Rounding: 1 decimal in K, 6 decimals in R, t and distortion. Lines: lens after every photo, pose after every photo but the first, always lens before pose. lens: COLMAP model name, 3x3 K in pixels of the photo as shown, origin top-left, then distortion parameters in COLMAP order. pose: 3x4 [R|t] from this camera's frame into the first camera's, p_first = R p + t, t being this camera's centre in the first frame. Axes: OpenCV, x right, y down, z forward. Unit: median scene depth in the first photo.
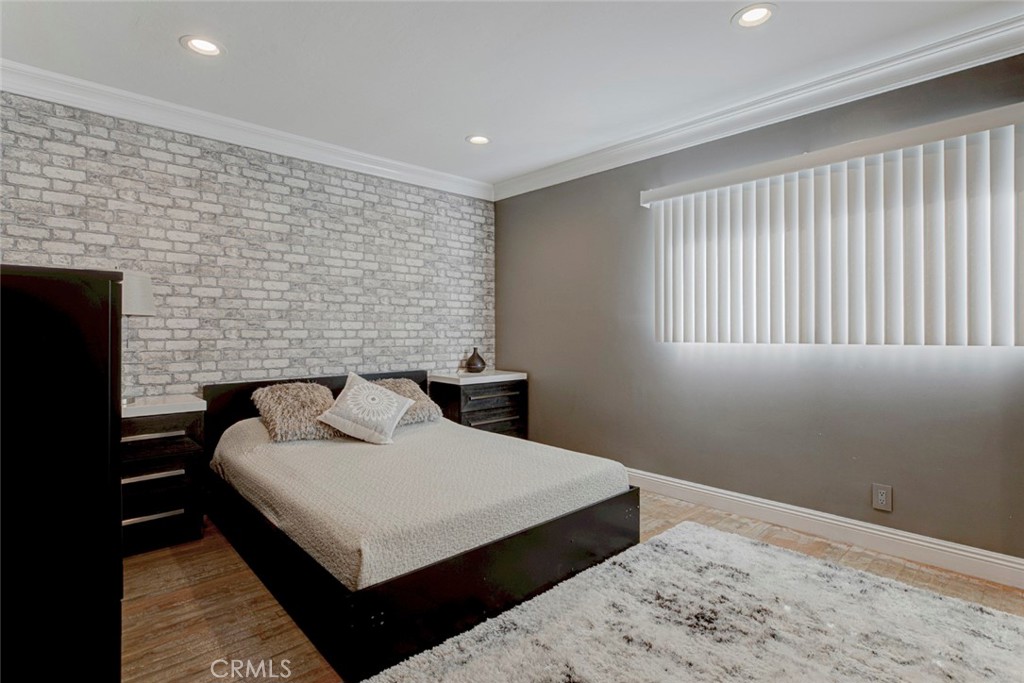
lens RADIAL K [[475.9, 0, 506.9], [0, 475.9, 334.4], [0, 0, 1]] dist [-0.007758, 0.001597]
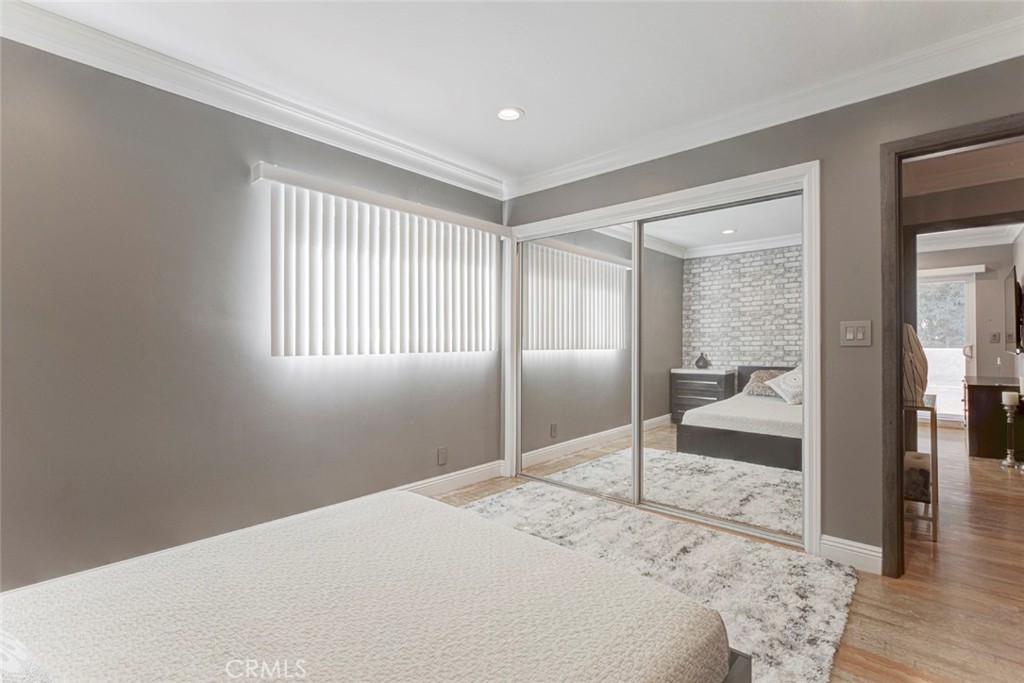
lens RADIAL K [[475.9, 0, 512.9], [0, 475.9, 343.6], [0, 0, 1]] dist [-0.007758, 0.001597]
pose [[-0.081722, -0.005401, 0.996641, -0.779032], [0.004135, 0.999975, 0.005759, -0.013801], [-0.996647, 0.004592, -0.081698, 1.005573]]
